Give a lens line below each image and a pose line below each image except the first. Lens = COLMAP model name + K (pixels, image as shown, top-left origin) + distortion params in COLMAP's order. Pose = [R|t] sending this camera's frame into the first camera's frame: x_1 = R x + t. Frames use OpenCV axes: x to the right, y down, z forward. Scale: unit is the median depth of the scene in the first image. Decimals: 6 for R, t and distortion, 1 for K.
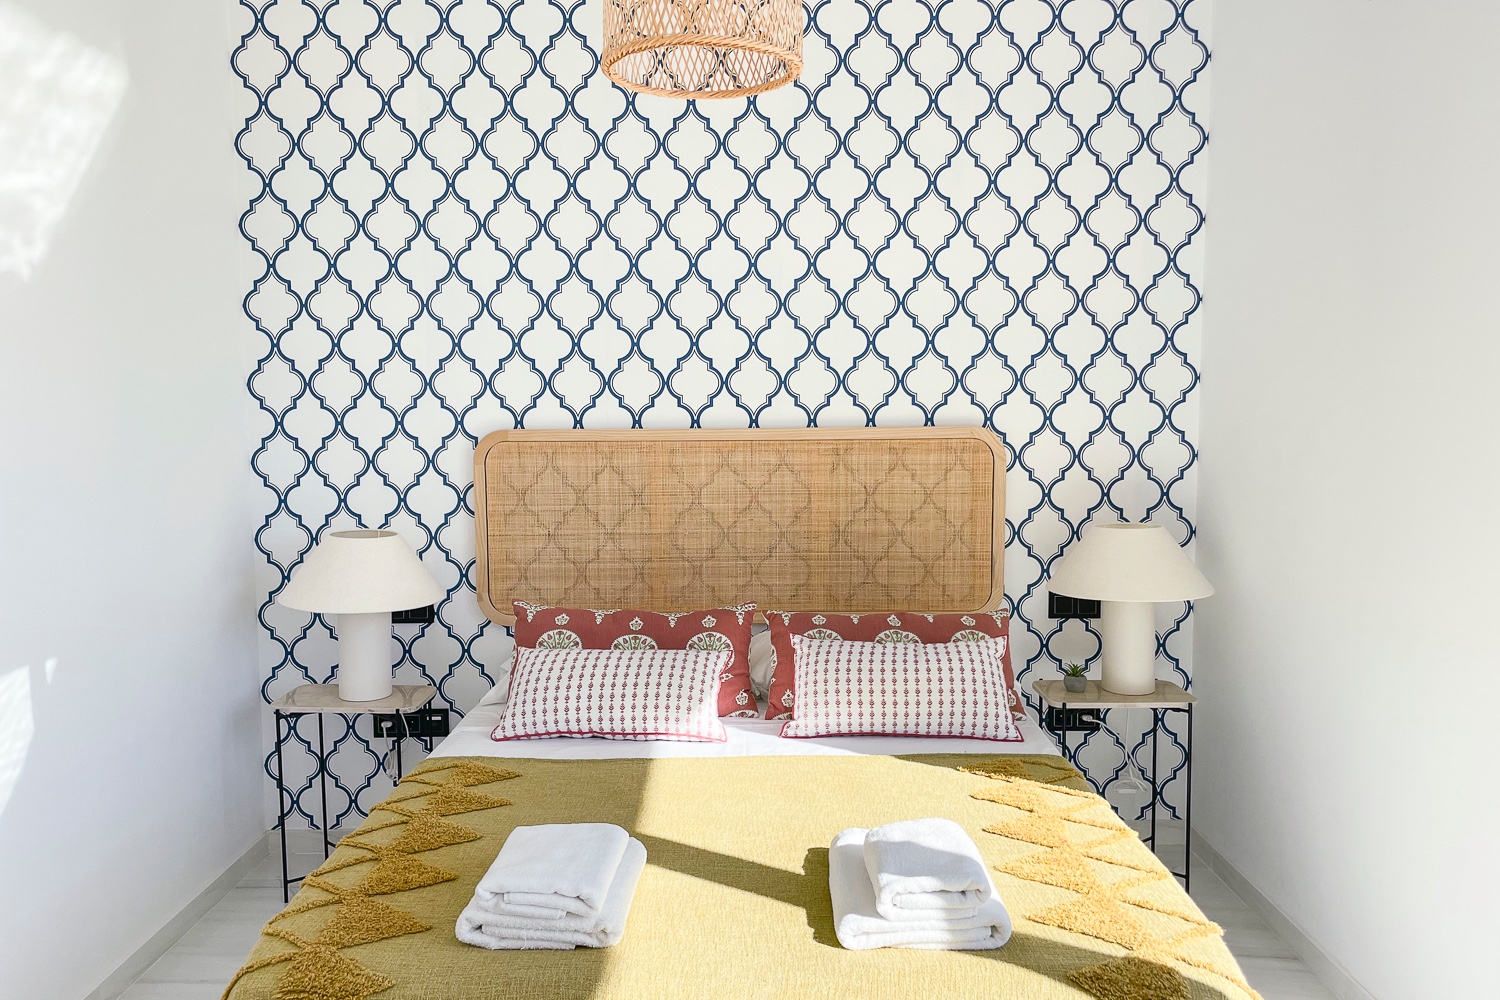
lens RADIAL K [[1186.5, 0, 773.9], [0, 1186.5, 495.0], [0, 0, 1]] dist [0.097710, -0.151323]
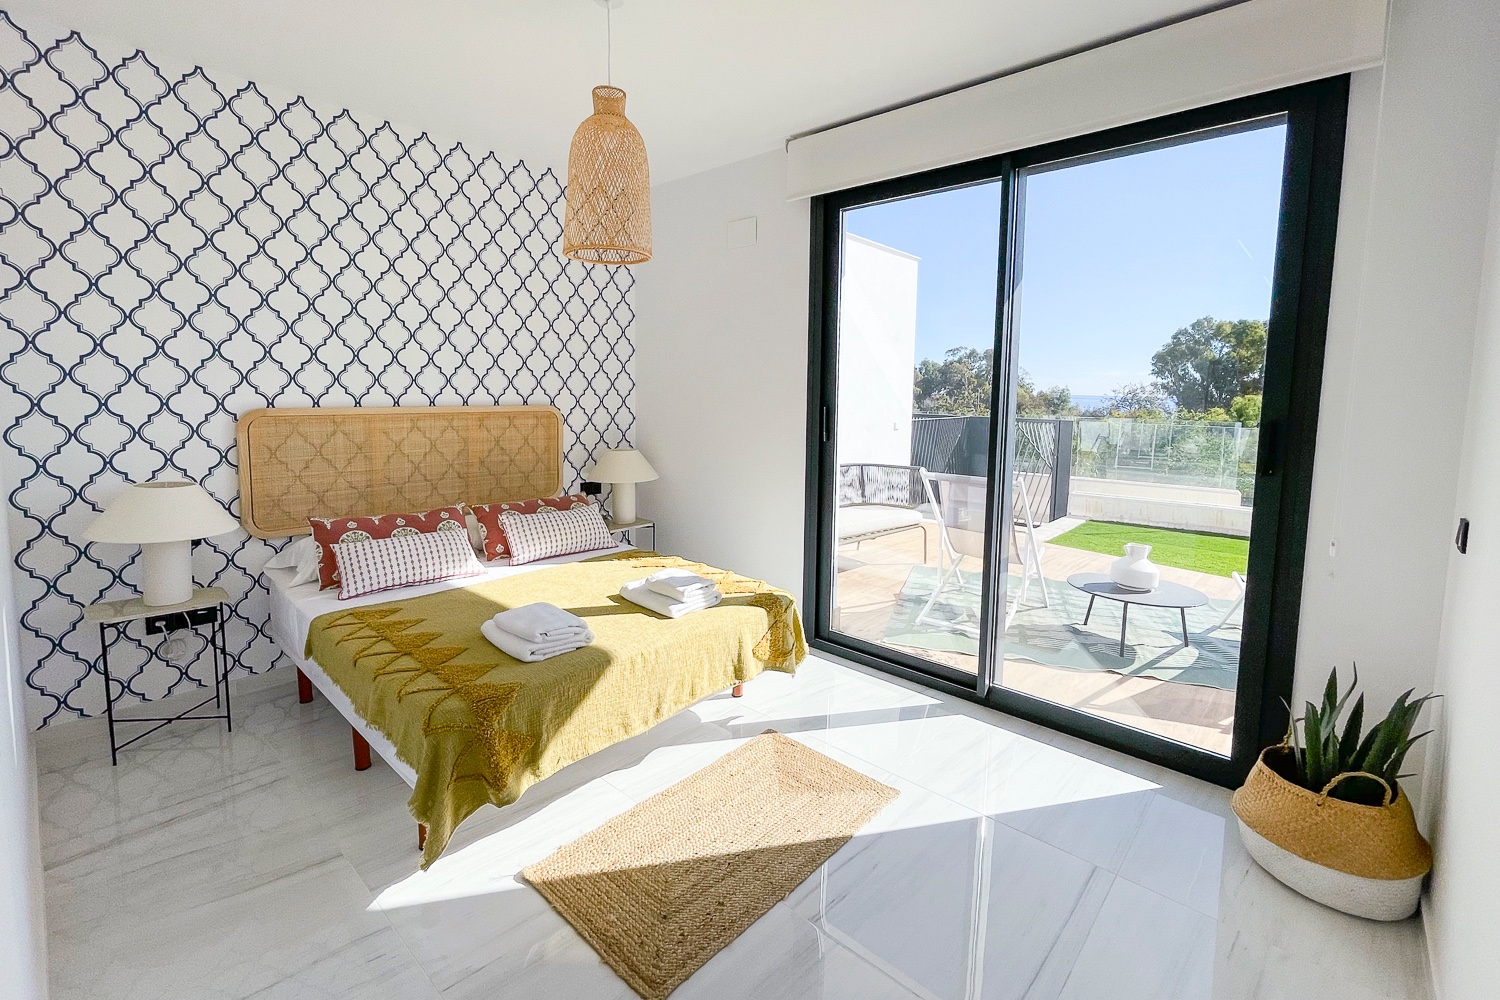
lens RADIAL K [[654.5, 0, 746.2], [0, 654.5, 455.9], [0, 0, 1]] dist [0.001205, 0.000947]
pose [[0.676786, -0.058558, 0.733847, -0.423502], [0.047053, 0.998234, 0.036261, 0.003703], [-0.734675, 0.009989, 0.678346, -0.006222]]
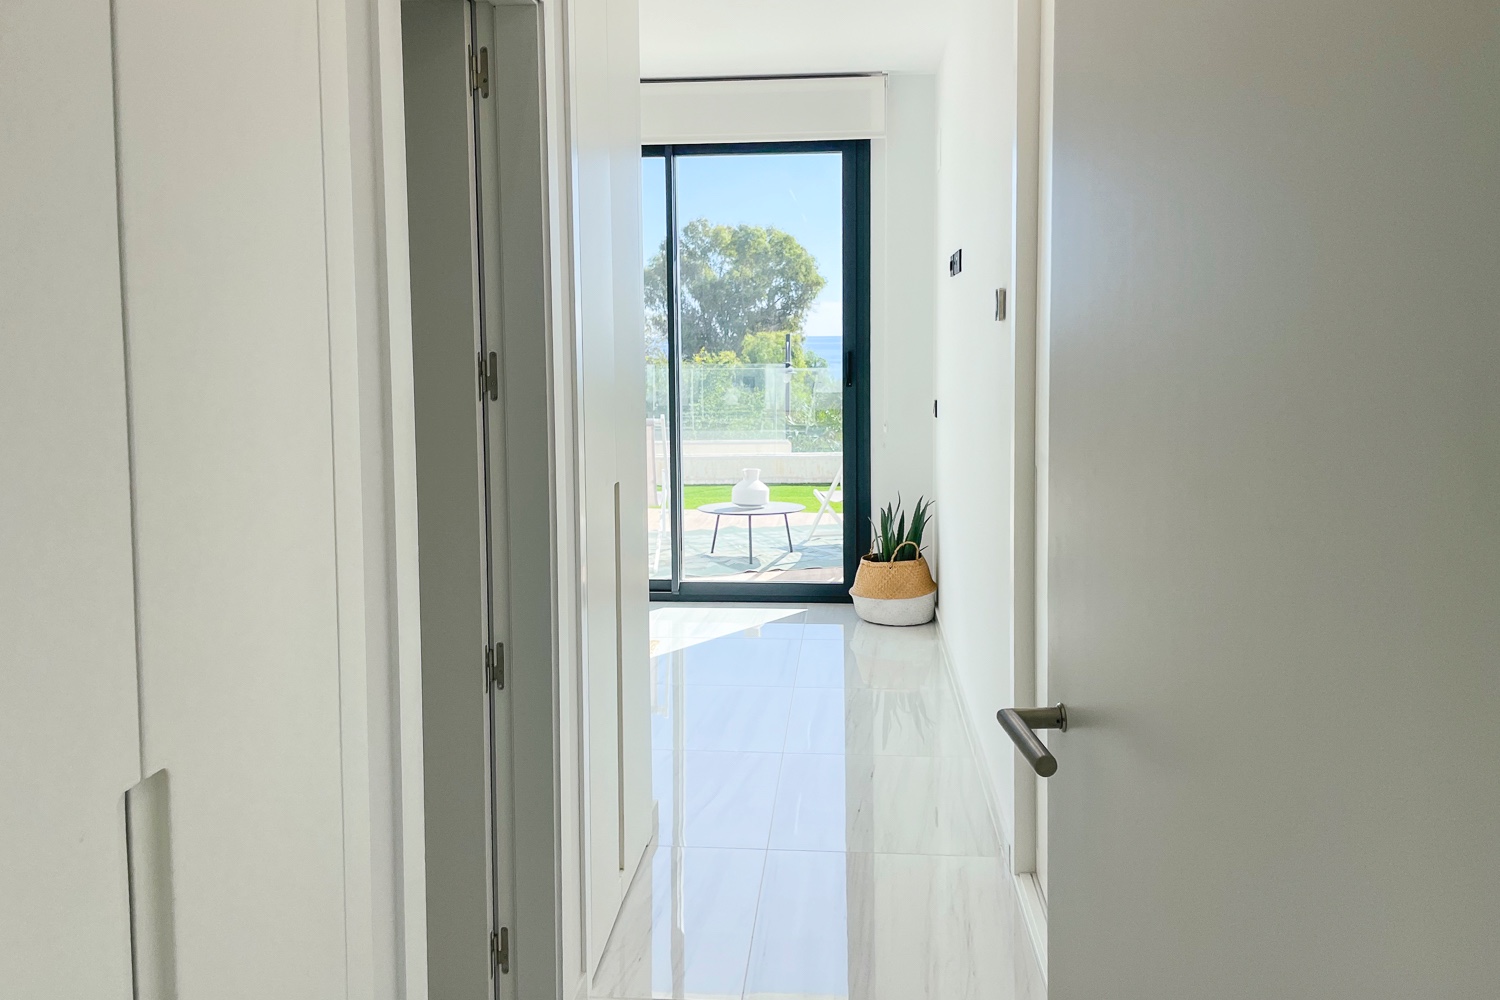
lens RADIAL K [[1186.5, 0, 773.9], [0, 1186.5, 495.0], [0, 0, 1]] dist [0.097710, -0.151323]
pose [[0.074579, -0.128467, 0.988905, -0.597292], [0.097090, 0.987891, 0.121013, 0.004245], [-0.992477, 0.086988, 0.086149, -0.000504]]
